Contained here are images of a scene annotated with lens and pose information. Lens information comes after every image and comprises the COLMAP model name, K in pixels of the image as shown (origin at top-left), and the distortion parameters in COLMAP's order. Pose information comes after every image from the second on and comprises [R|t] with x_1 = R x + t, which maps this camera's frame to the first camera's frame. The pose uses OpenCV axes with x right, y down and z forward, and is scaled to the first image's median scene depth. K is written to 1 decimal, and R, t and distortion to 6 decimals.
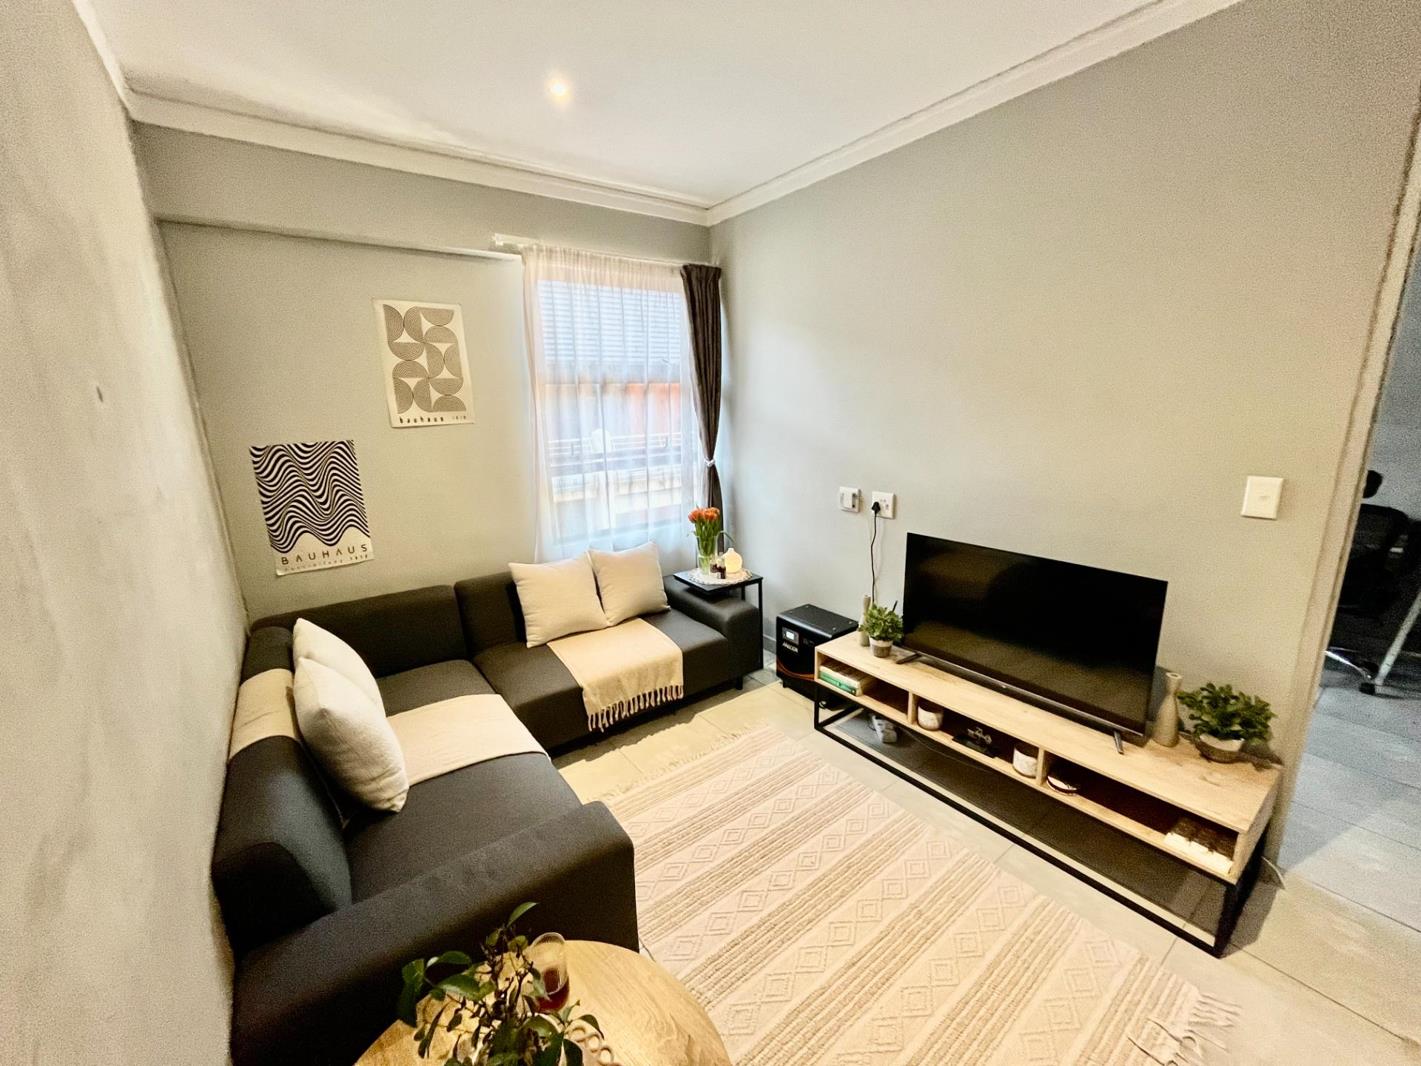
lens RADIAL K [[575.2, 0, 707.5], [0, 575.2, 532.8], [0, 0, 1]] dist [-0.001481, 0.000462]
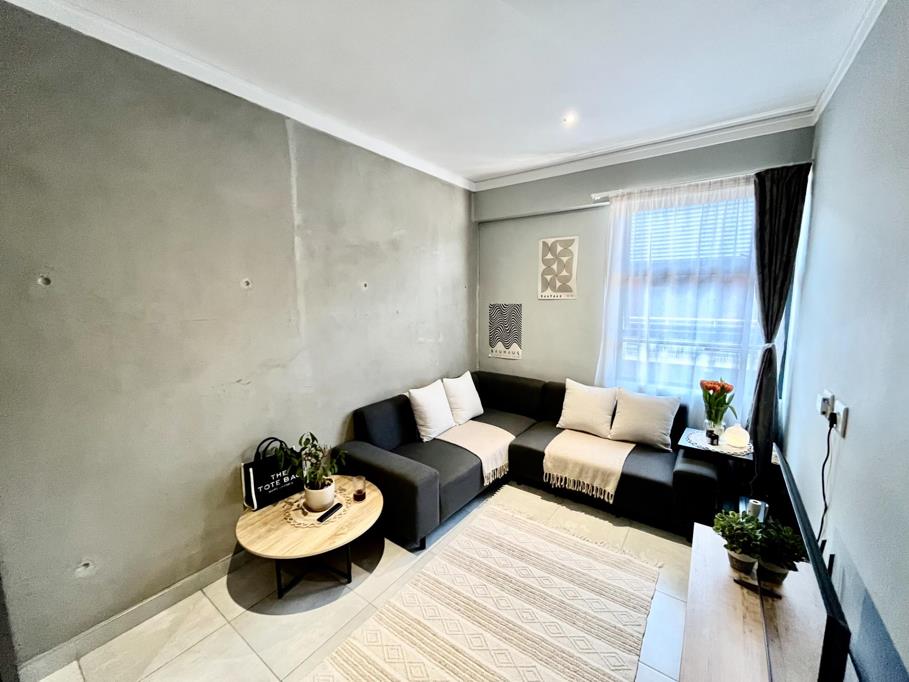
lens RADIAL K [[368.0, 0, 451.7], [0, 368.0, 339.8], [0, 0, 1]] dist [-0.001481, 0.000462]
pose [[0.299457, 0.144339, -0.943129, 0.609368], [-0.218715, 0.972553, 0.079397, -0.076077], [0.928703, 0.182500, 0.322807, 0.300231]]
